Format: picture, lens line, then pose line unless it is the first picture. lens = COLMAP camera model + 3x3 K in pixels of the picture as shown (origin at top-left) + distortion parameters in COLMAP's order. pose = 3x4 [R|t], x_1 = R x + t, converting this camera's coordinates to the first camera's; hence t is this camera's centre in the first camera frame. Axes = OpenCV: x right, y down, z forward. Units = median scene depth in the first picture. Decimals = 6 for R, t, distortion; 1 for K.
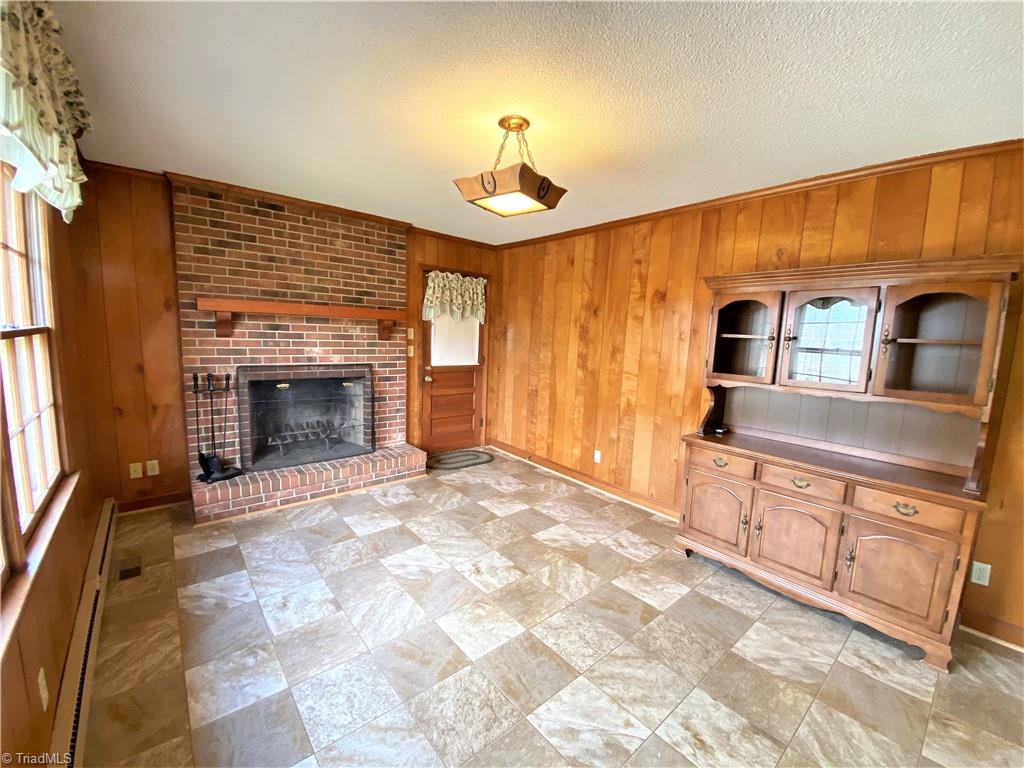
lens RADIAL K [[419.6, 0, 516.0], [0, 419.6, 386.7], [0, 0, 1]] dist [0.016676, -0.004769]
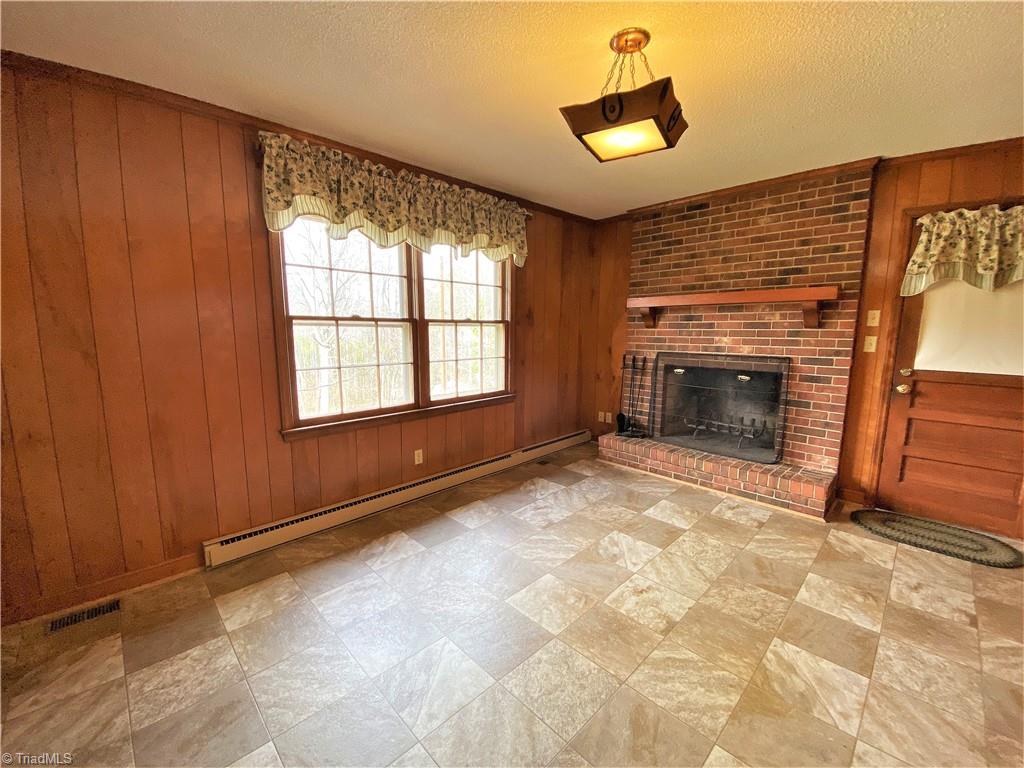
lens RADIAL K [[419.6, 0, 497.9], [0, 419.6, 387.0], [0, 0, 1]] dist [0.016676, -0.004769]
pose [[0.047364, 0.104087, -0.993440, 0.519657], [-0.133647, 0.986274, 0.096965, -0.003682], [0.989897, 0.128178, 0.060624, 0.469495]]
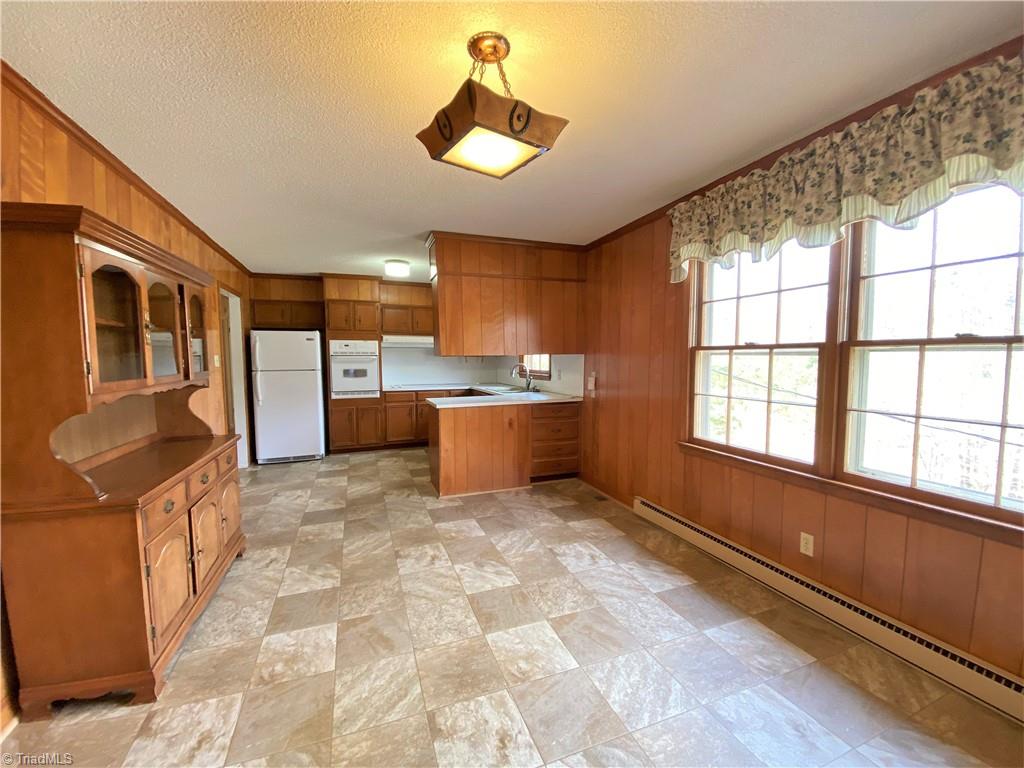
lens RADIAL K [[419.6, 0, 513.0], [0, 419.6, 382.3], [0, 0, 1]] dist [0.016676, -0.004769]
pose [[-0.938247, -0.054921, 0.341580, -0.205760], [0.013646, 0.980676, 0.195161, -0.110193], [-0.345698, 0.187770, -0.919367, 1.084815]]
